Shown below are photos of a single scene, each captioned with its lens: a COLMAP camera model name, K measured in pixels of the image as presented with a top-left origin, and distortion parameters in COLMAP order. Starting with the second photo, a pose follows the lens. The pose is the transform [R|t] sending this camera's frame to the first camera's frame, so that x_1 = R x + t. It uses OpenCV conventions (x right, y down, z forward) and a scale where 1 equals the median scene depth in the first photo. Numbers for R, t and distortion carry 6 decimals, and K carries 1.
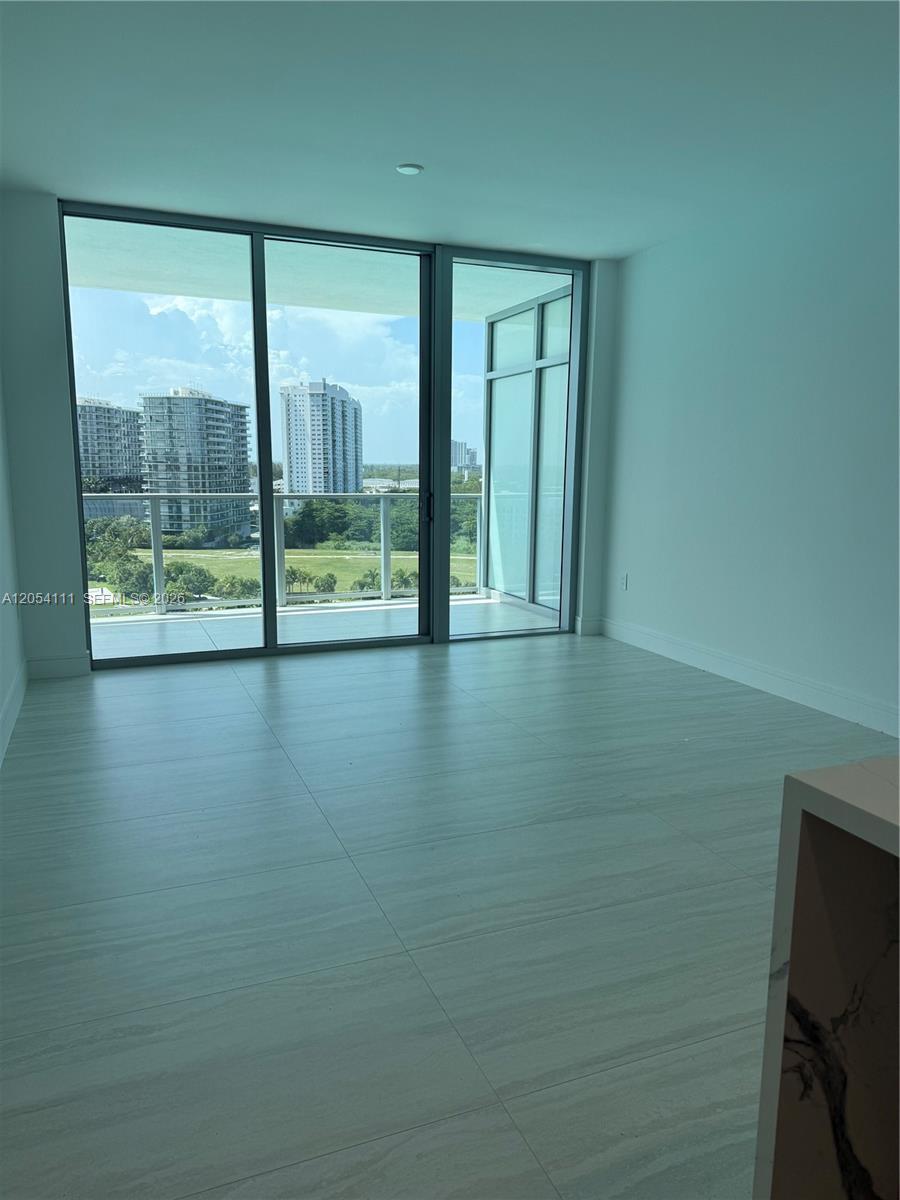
lens RADIAL K [[839.2, 0, 450.0], [0, 839.2, 600.0], [0, 0, 1]] dist [0.108521, -0.176000]
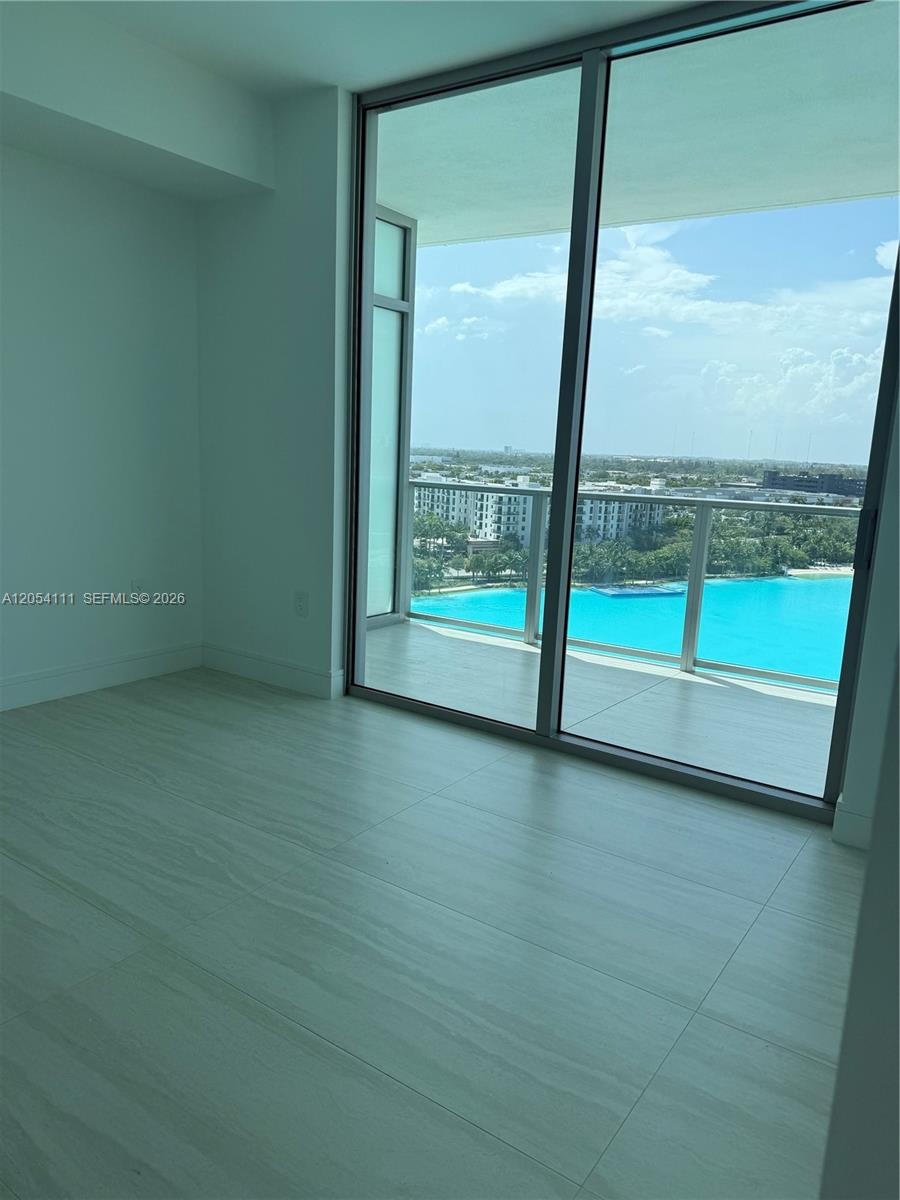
lens RADIAL K [[824.5, 0, 450.0], [0, 824.5, 600.0], [0, 0, 1]] dist [0.101703, 0.001122]
pose [[0.528171, 0.163713, -0.833207, 0.173123], [-0.172485, 0.981466, 0.083506, -0.056551], [0.831435, 0.099611, 0.546620, 0.384542]]
